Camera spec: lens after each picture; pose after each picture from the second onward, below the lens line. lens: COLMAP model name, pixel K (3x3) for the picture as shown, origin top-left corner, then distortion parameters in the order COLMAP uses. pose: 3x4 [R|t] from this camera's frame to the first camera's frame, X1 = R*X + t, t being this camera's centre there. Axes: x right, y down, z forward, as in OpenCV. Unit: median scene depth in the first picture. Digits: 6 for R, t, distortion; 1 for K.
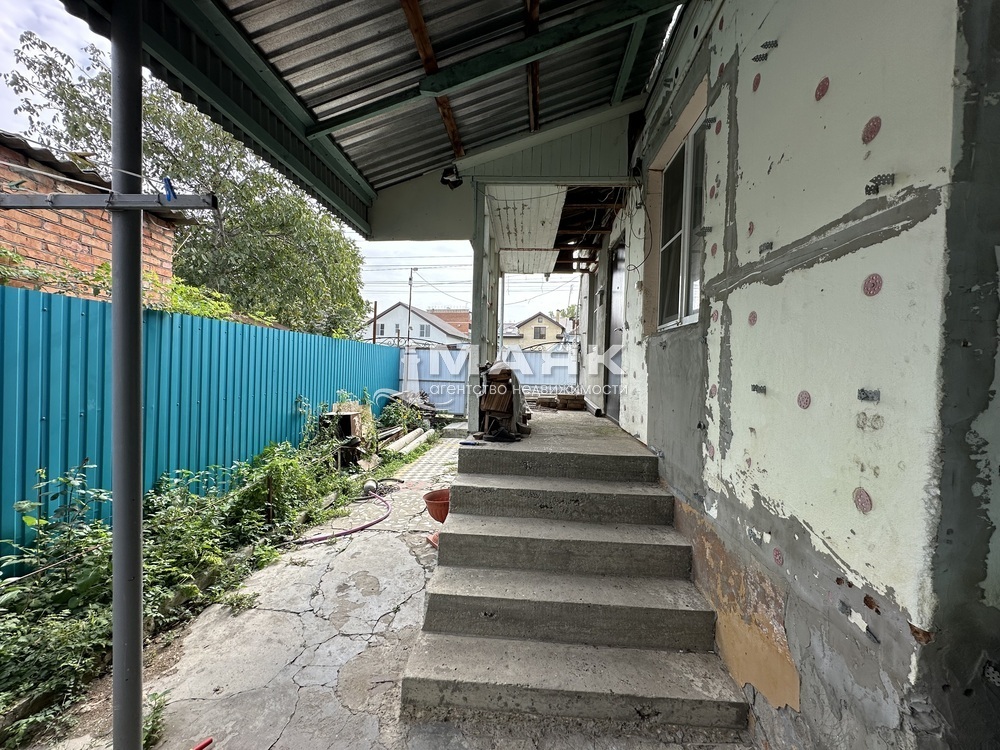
lens RADIAL K [[398.8, 0, 501.2], [0, 398.8, 372.9], [0, 0, 1]] dist [-0.002808, 0.000454]
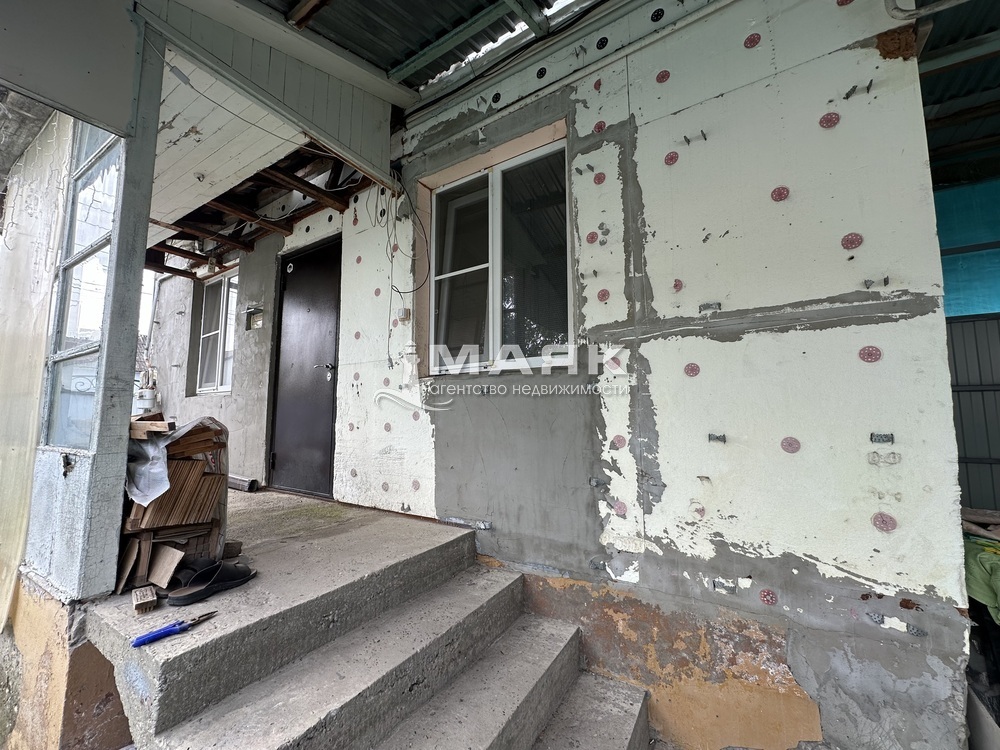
lens RADIAL K [[398.8, 0, 499.5], [0, 398.8, 373.9], [0, 0, 1]] dist [-0.002808, 0.000454]
pose [[0.463281, 0.062091, 0.884033, -0.621488], [0.032309, 0.995696, -0.086865, -0.060757], [-0.885622, 0.068805, 0.459281, 1.138405]]
